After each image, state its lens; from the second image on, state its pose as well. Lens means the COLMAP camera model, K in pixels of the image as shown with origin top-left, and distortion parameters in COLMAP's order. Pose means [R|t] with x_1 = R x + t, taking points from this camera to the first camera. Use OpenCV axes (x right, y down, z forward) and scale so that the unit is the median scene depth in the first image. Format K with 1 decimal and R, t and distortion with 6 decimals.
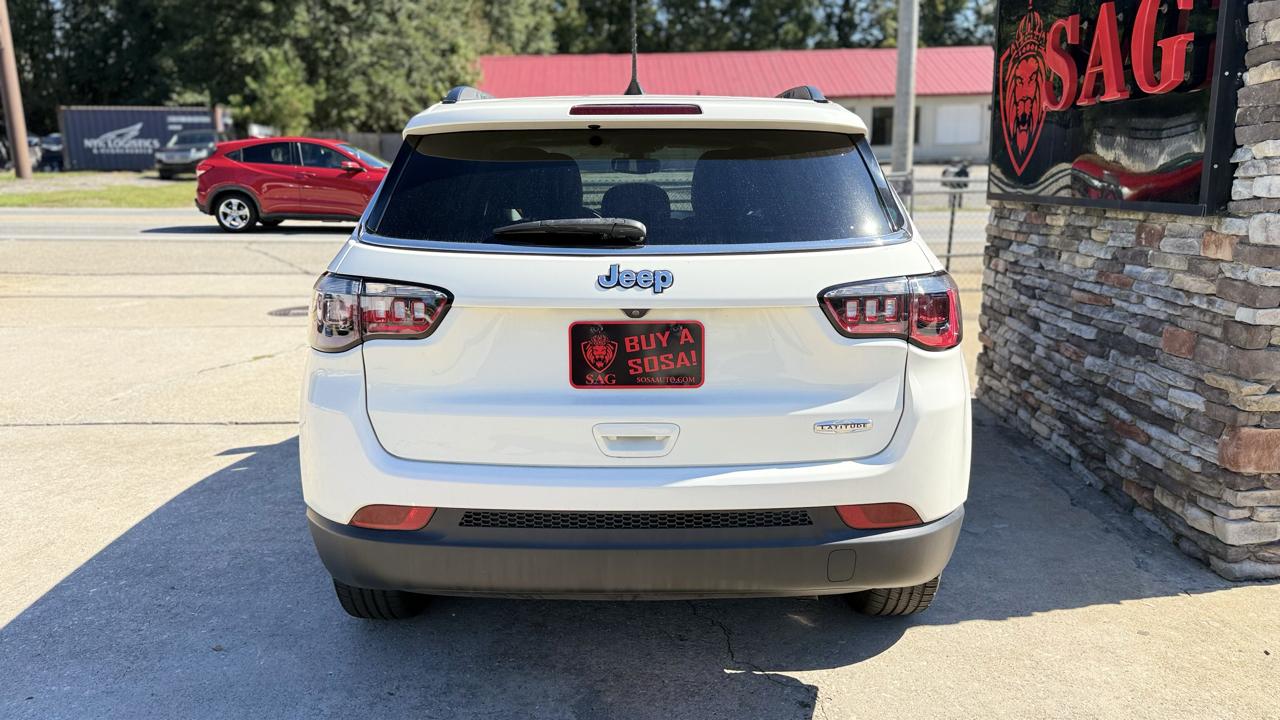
lens RADIAL K [[908.2, 0, 651.9], [0, 908.2, 348.0], [0, 0, 1]] dist [0.024569, -0.032776]
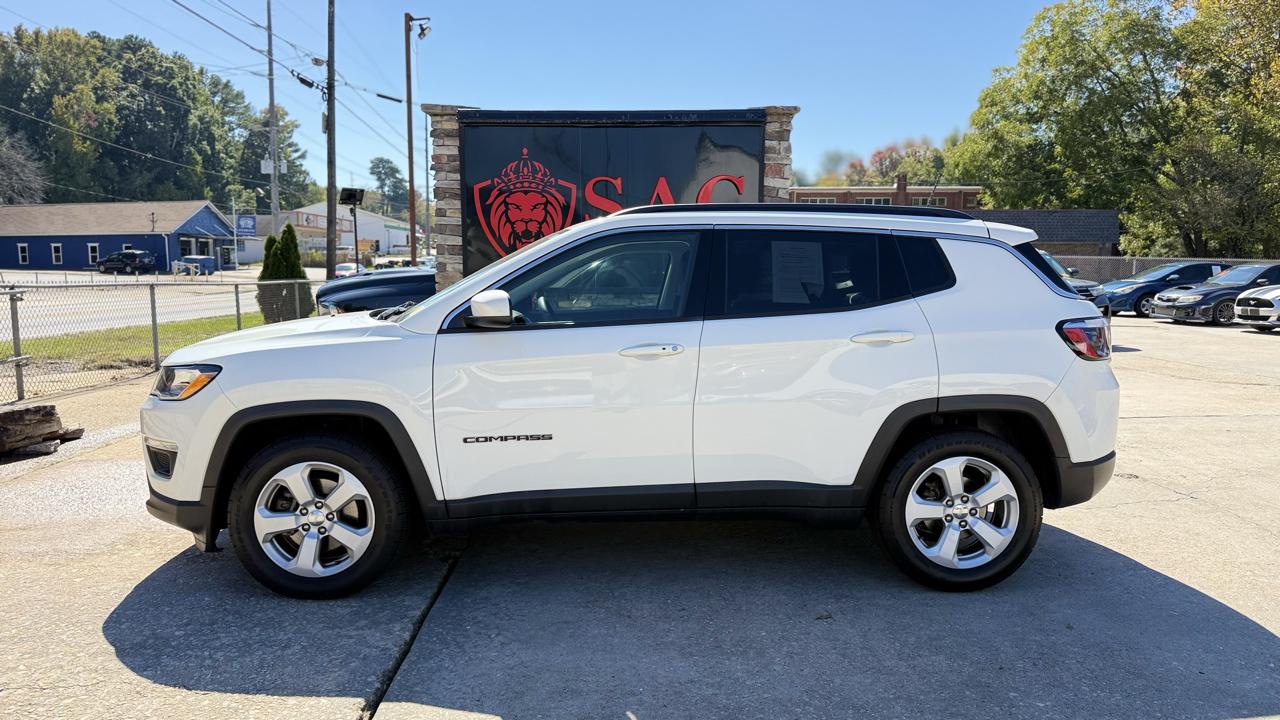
lens RADIAL K [[908.2, 0, 634.7], [0, 908.2, 351.0], [0, 0, 1]] dist [0.024569, -0.032776]
pose [[-0.019031, -0.076361, 0.996899, -0.138630], [0.195739, 0.977500, 0.078612, -0.021766], [-0.980471, 0.196628, -0.003656, 0.124530]]
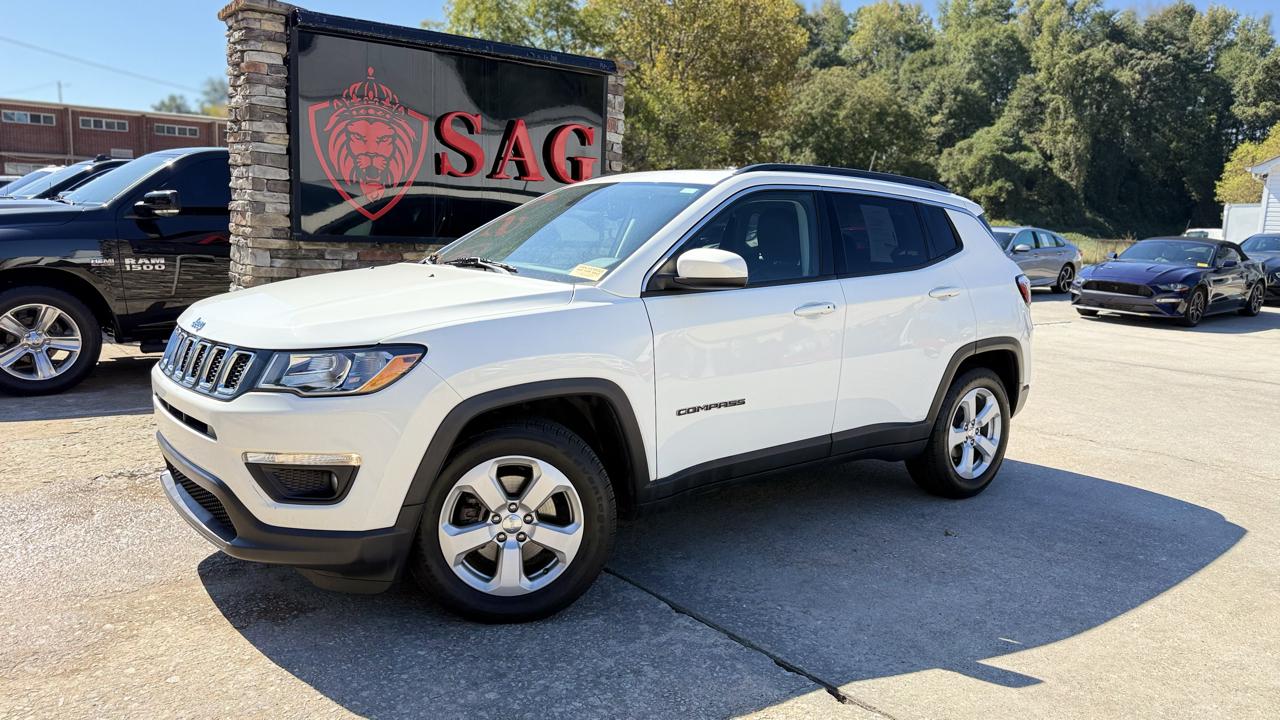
lens RADIAL K [[908.2, 0, 636.0], [0, 908.2, 357.6], [0, 0, 1]] dist [0.024569, -0.032776]
pose [[-0.605825, -0.123208, 0.786000, -0.104701], [0.128059, 0.959953, 0.249180, -0.038189], [-0.785224, 0.251614, -0.565786, 0.205970]]
